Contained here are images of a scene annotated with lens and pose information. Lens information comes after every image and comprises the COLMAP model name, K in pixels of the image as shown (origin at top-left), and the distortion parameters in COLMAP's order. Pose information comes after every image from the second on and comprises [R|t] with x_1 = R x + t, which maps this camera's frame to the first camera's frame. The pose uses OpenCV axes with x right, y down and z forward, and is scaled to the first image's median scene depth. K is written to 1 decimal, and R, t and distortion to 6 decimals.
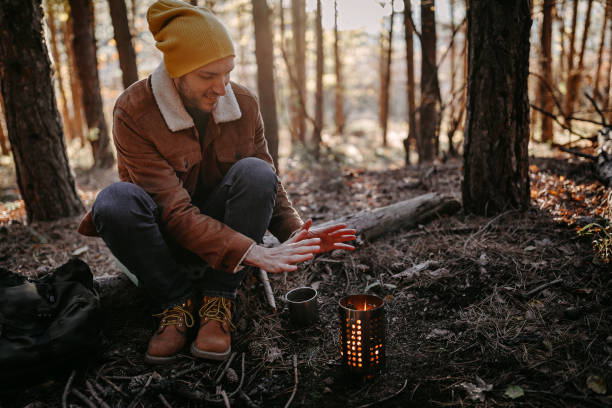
lens RADIAL K [[582.4, 0, 306.0], [0, 582.4, 204.0], [0, 0, 1]] dist [0.008045, -0.005002]
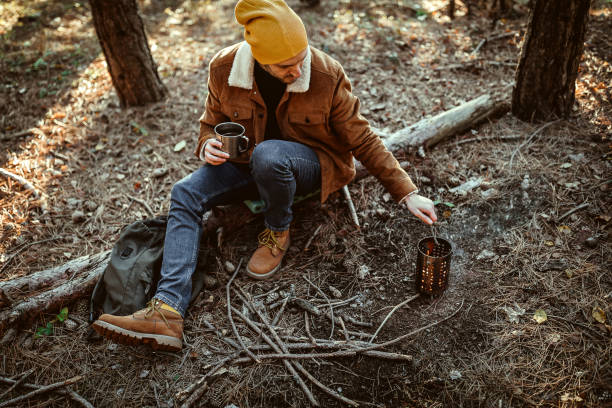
lens RADIAL K [[582.4, 0, 306.0], [0, 582.4, 204.0], [0, 0, 1]] dist [0.008045, -0.005002]
pose [[0.999622, 0.010294, -0.025493, -0.105807], [0.000192, 0.924614, 0.380906, -0.274051], [0.027492, -0.380767, 0.924262, -0.135186]]
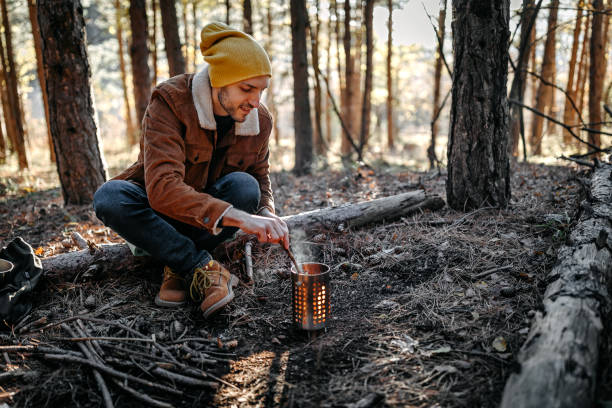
lens RADIAL K [[582.4, 0, 306.0], [0, 582.4, 204.0], [0, 0, 1]] dist [0.008045, -0.005002]
pose [[0.994719, 0.036575, -0.095901, 0.122175], [-0.038705, 0.999042, -0.020438, 0.040232], [0.095061, 0.024042, 0.995181, -0.103618]]
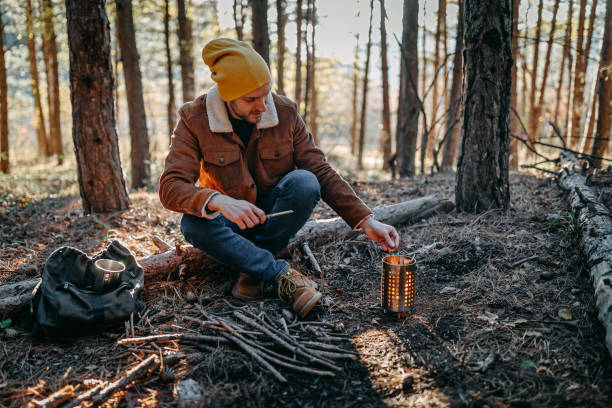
lens RADIAL K [[582.4, 0, 306.0], [0, 582.4, 204.0], [0, 0, 1]] dist [0.008045, -0.005002]
pose [[0.998001, 0.023931, 0.058486, -0.128914], [-0.021350, 0.998787, -0.044364, 0.064781], [-0.059477, 0.043026, 0.997302, -0.228018]]
